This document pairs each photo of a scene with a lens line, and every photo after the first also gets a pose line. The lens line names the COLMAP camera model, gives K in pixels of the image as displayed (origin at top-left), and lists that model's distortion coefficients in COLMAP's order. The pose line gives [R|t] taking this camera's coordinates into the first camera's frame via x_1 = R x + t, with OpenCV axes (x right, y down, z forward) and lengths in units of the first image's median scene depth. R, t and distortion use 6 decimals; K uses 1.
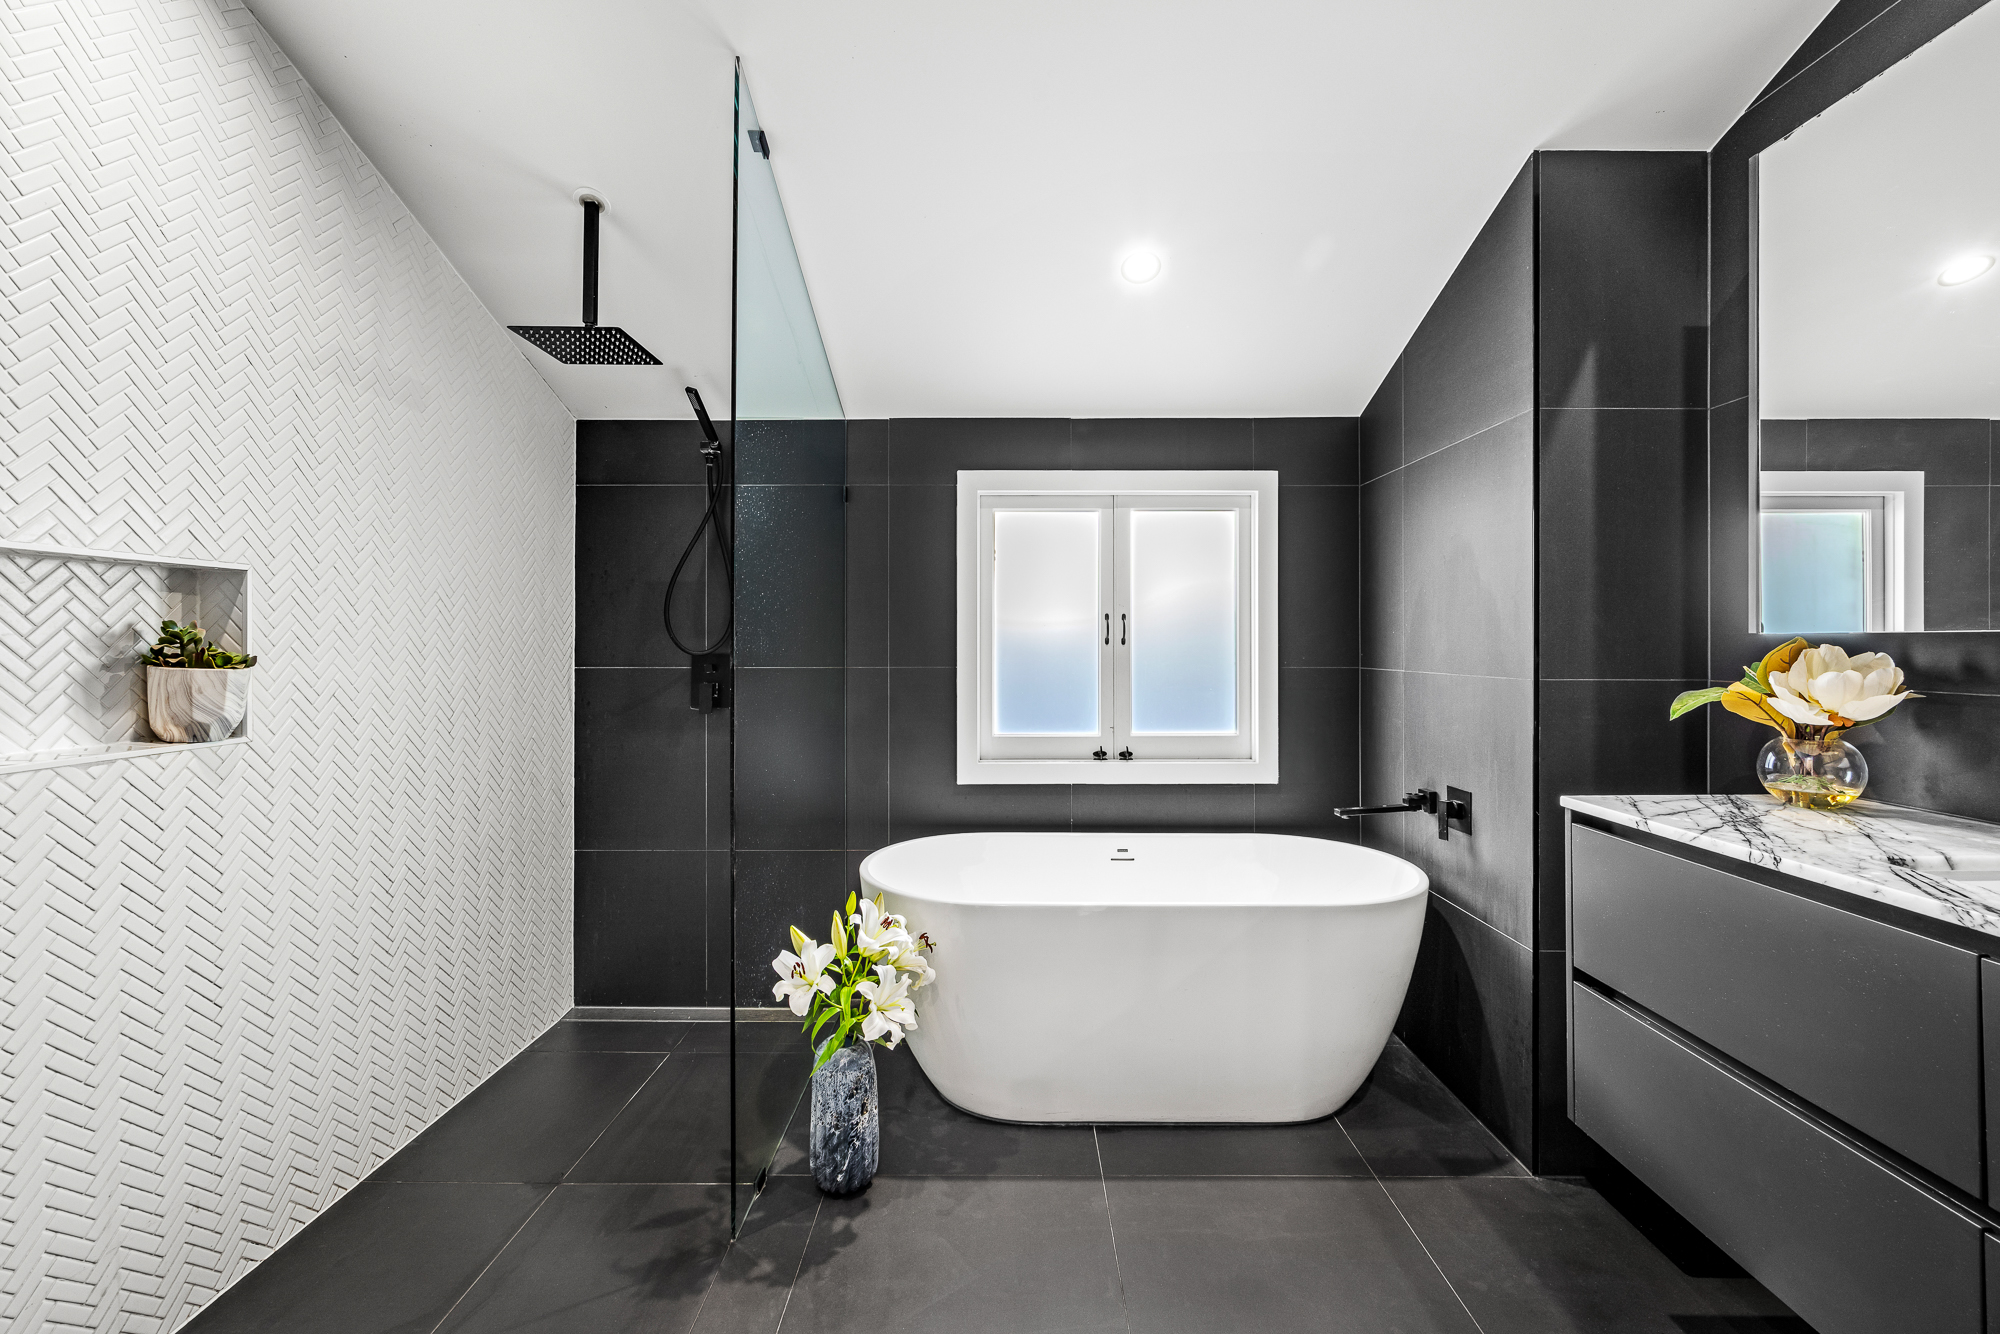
lens RADIAL K [[783.6, 0, 1007.4], [0, 783.6, 660.6], [0, 0, 1]] dist [-0.002893, -0.000417]
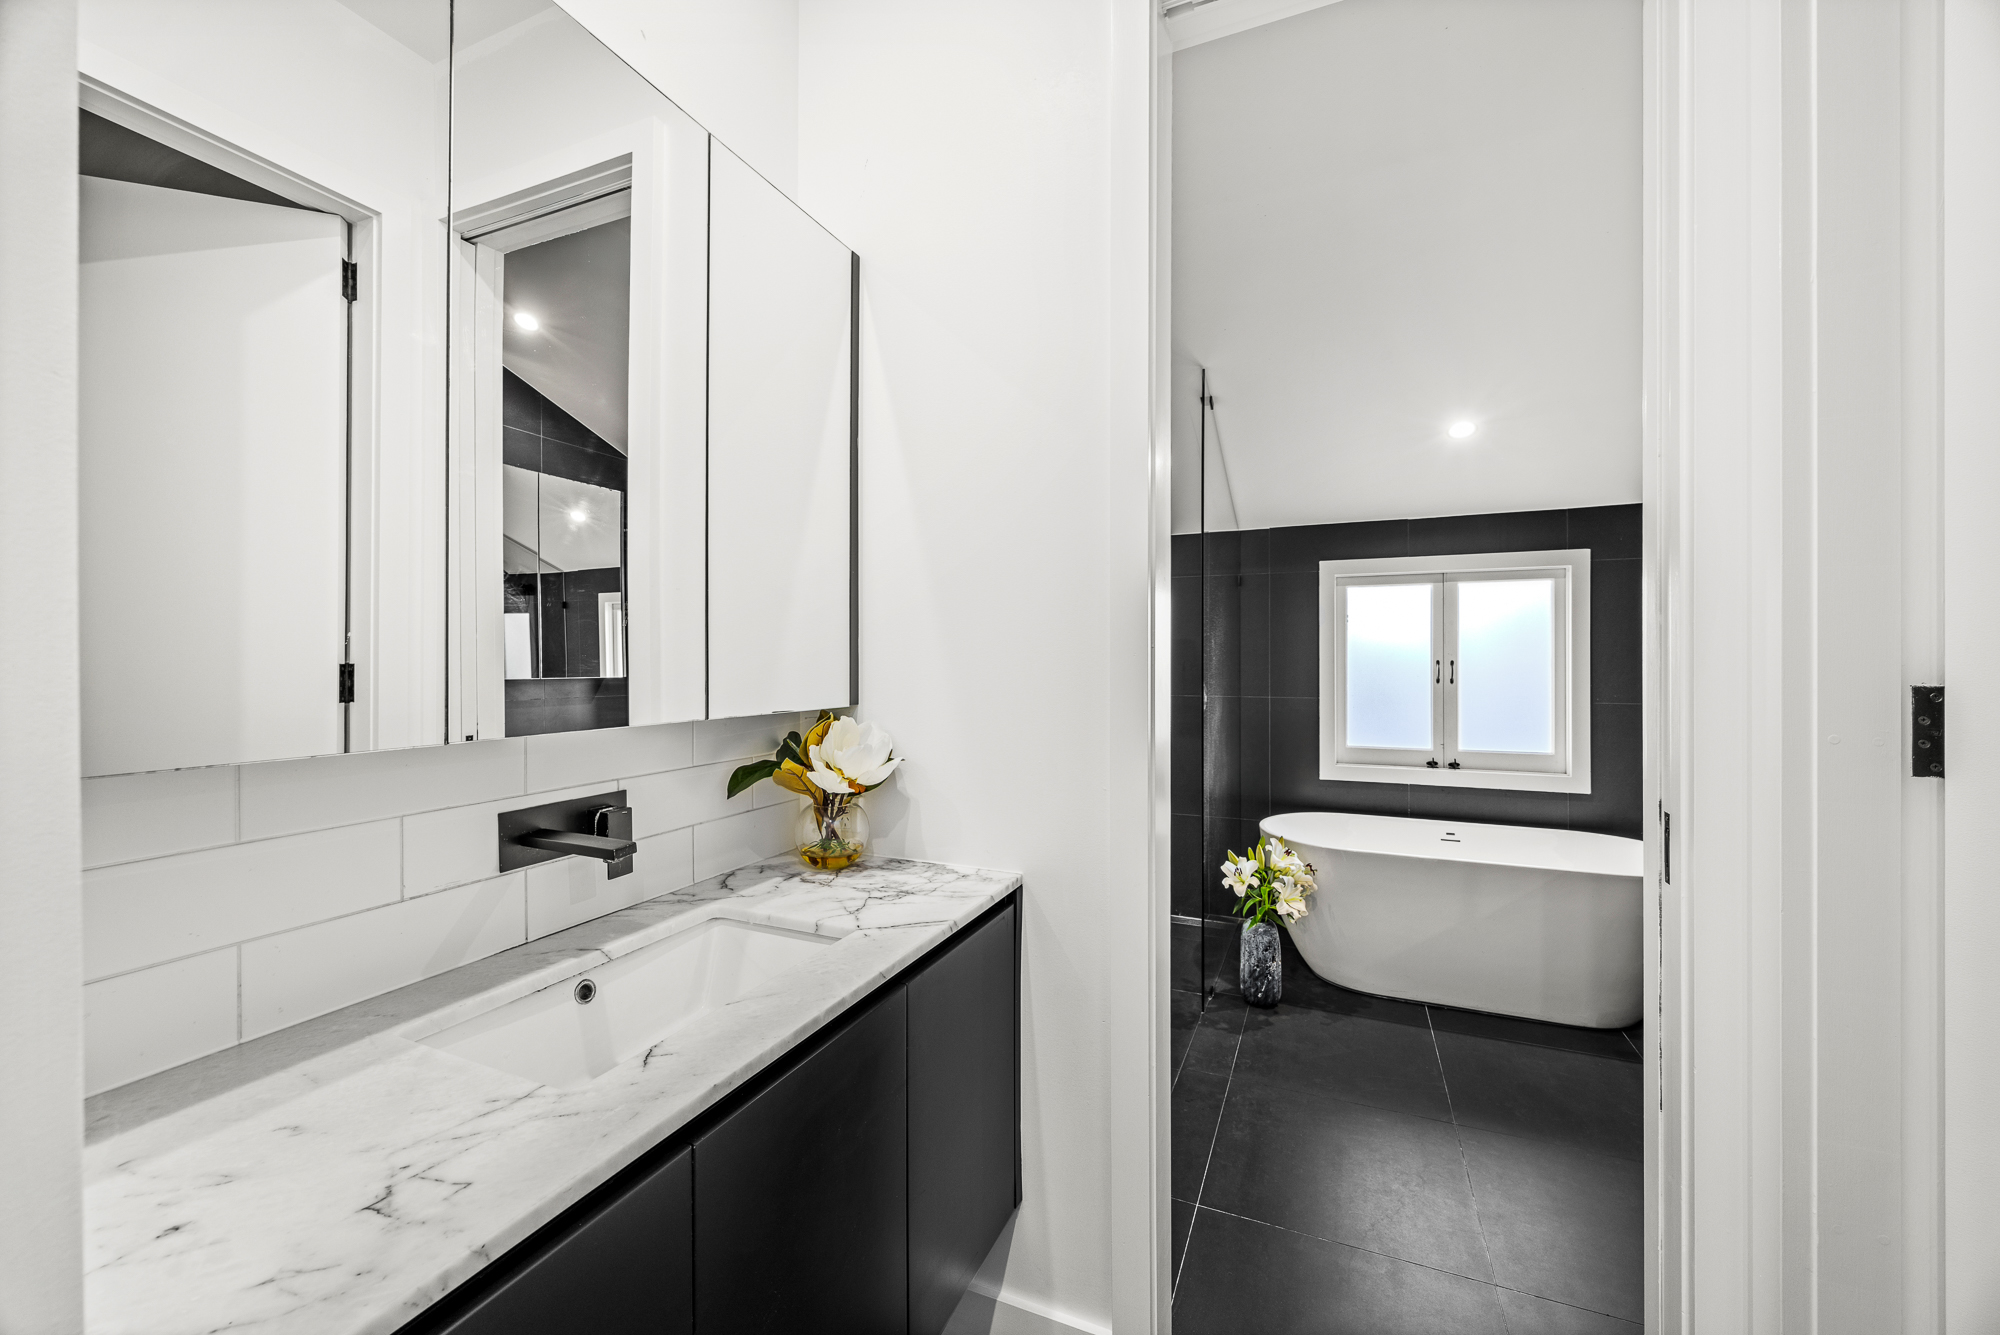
lens RADIAL K [[783.6, 0, 992.5], [0, 783.6, 657.4], [0, 0, 1]] dist [-0.002893, -0.000417]
pose [[0.918704, 0.000016, -0.394947, -0.069320], [-0.004121, 0.999946, -0.009545, -0.072824], [0.394926, 0.010397, 0.918654, -0.825322]]
